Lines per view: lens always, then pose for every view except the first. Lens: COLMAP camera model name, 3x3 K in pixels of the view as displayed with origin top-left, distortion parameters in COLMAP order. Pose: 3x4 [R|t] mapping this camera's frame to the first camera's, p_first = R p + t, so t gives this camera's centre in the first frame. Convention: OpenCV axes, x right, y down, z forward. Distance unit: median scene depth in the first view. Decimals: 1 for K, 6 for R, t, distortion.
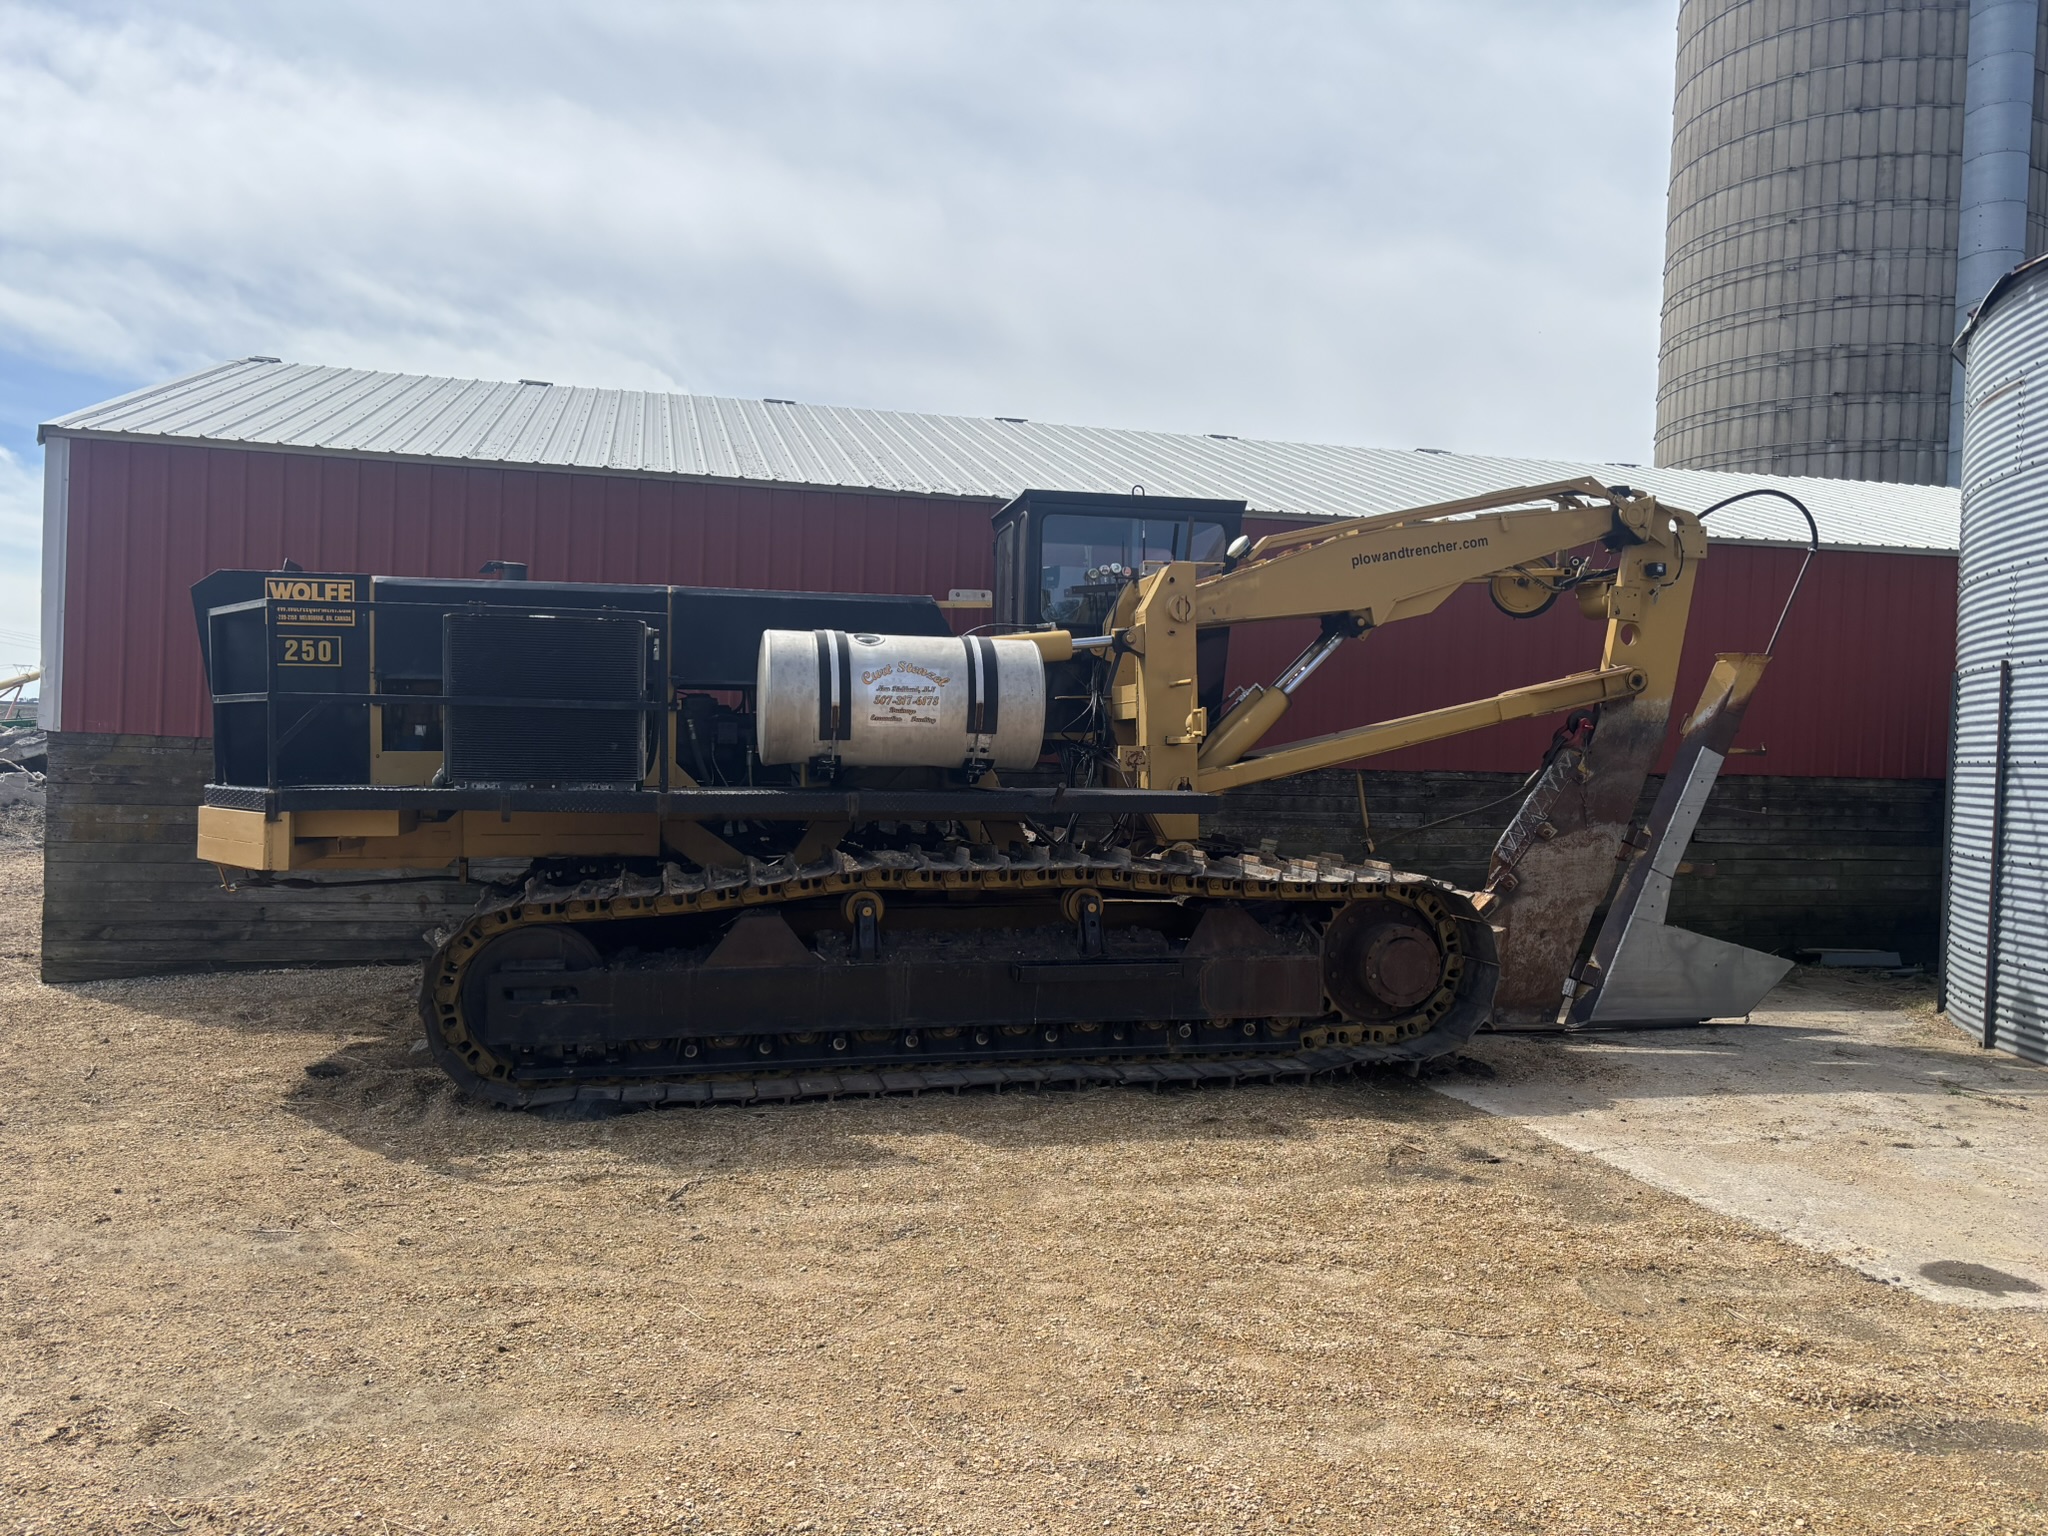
lens RADIAL K [[1536.4, 0, 1024.0], [0, 1536.4, 768.0], [0, 0, 1]] dist [-0.090051, -0.004747]
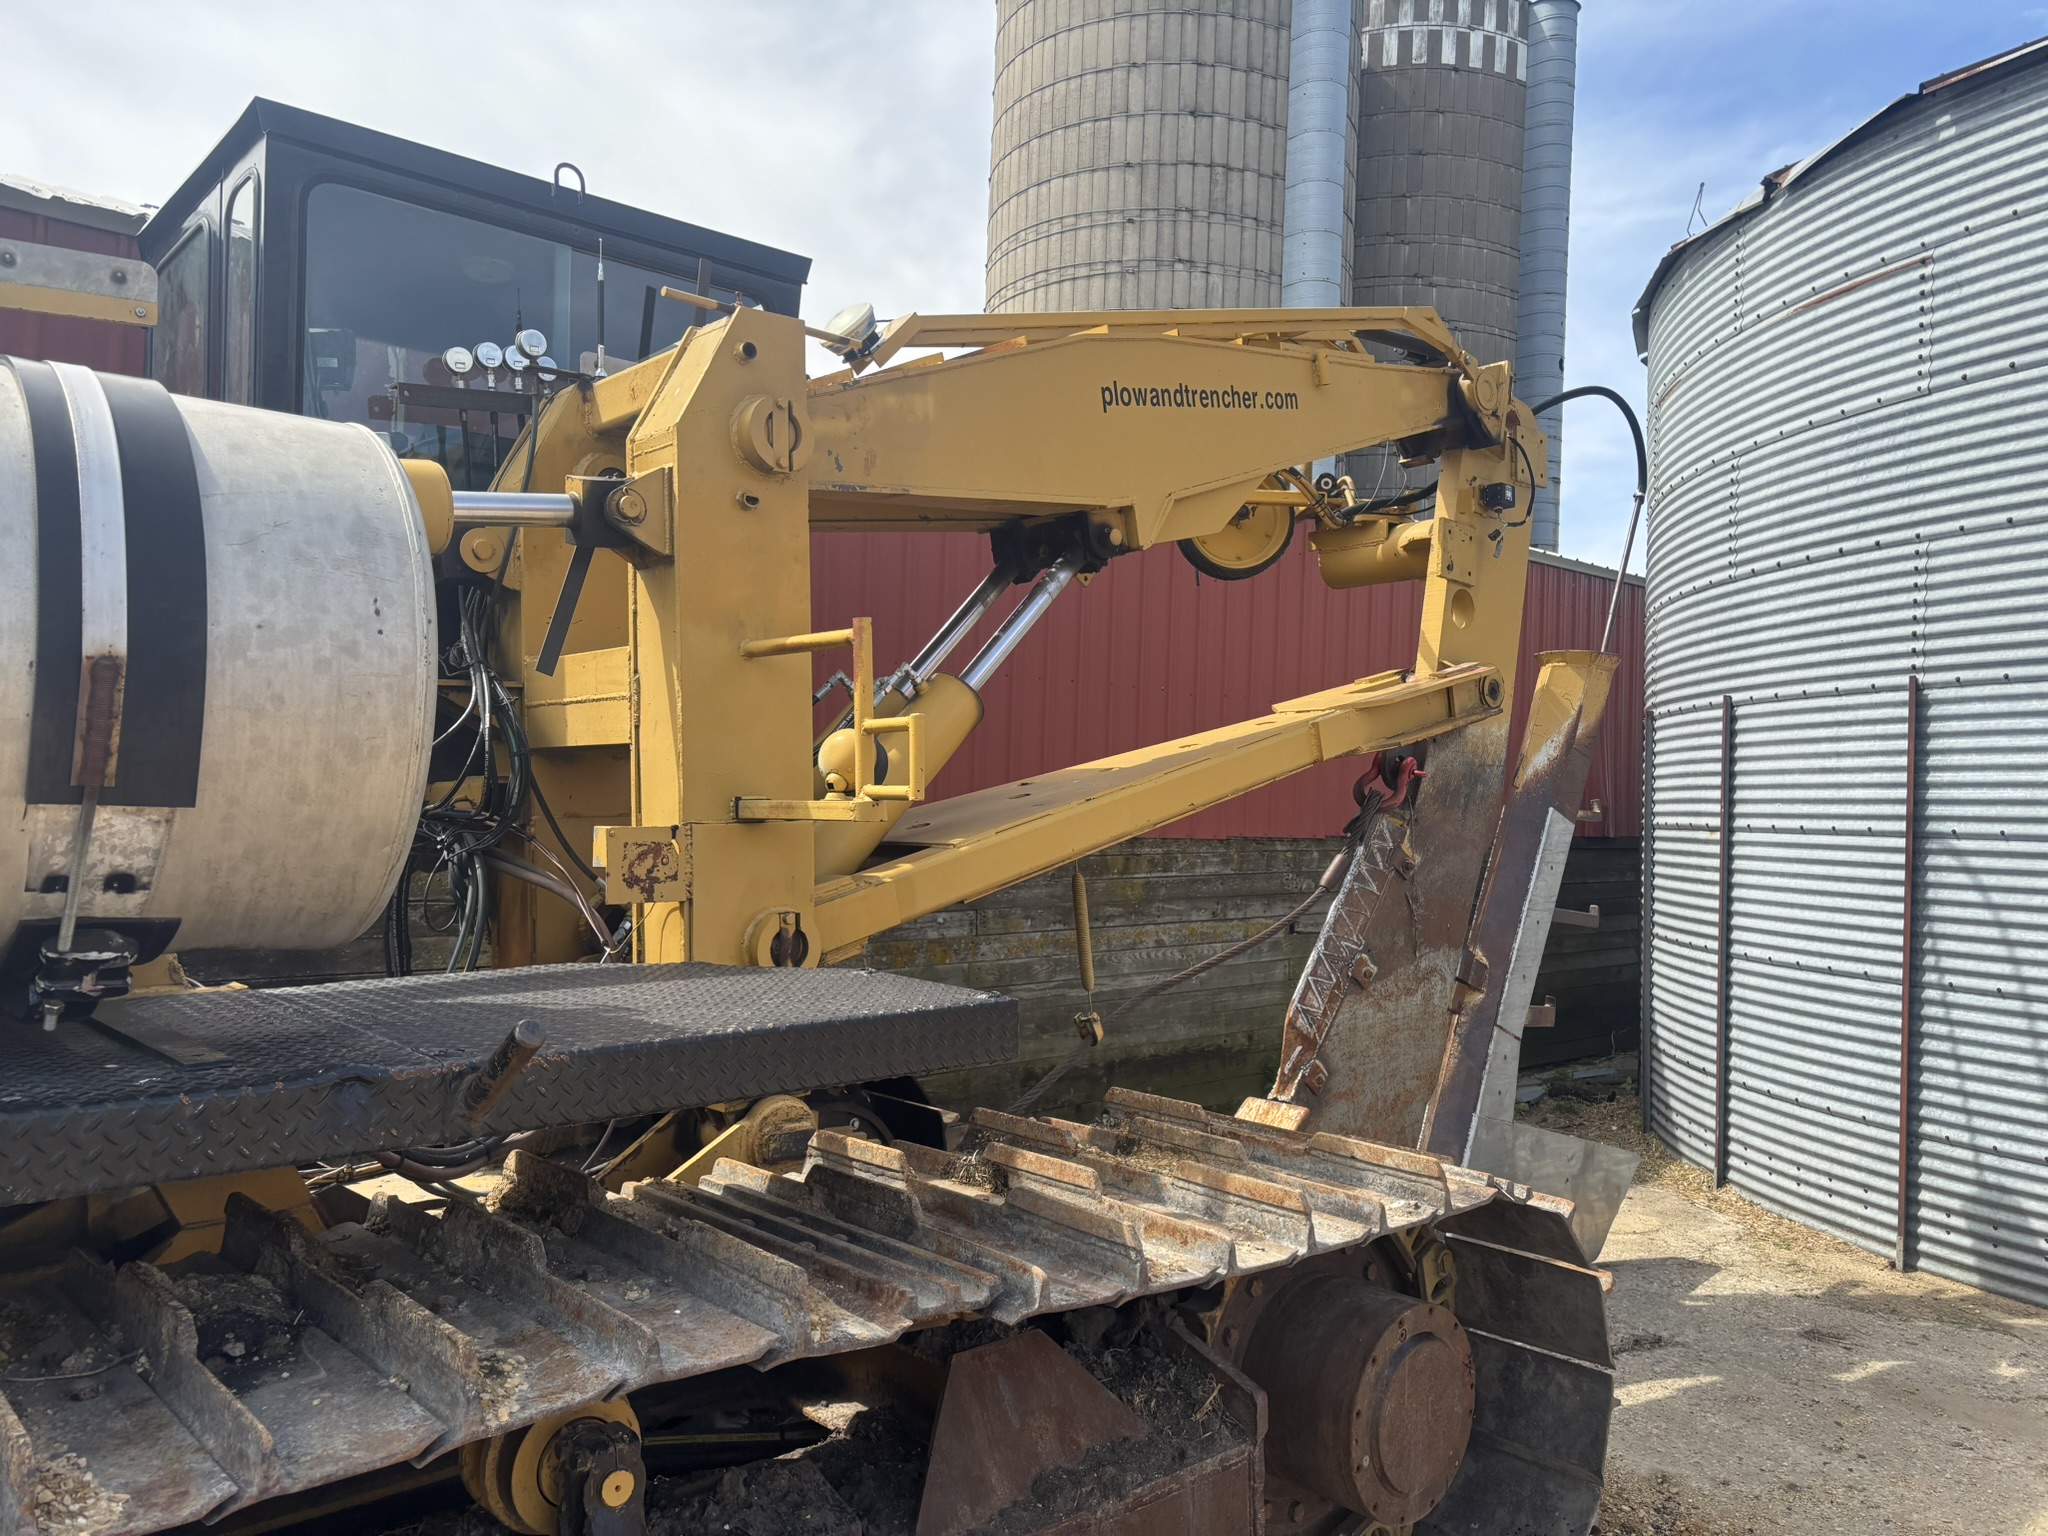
lens RADIAL K [[1506.2, 0, 1024.0], [0, 1506.2, 768.0], [0, 0, 1]] dist [0.021148, -0.009067]
pose [[0.867897, 0.009188, 0.496659, -0.006450], [0.001213, 0.999787, -0.020615, -0.006550], [-0.496743, 0.018494, 0.867701, 0.218353]]
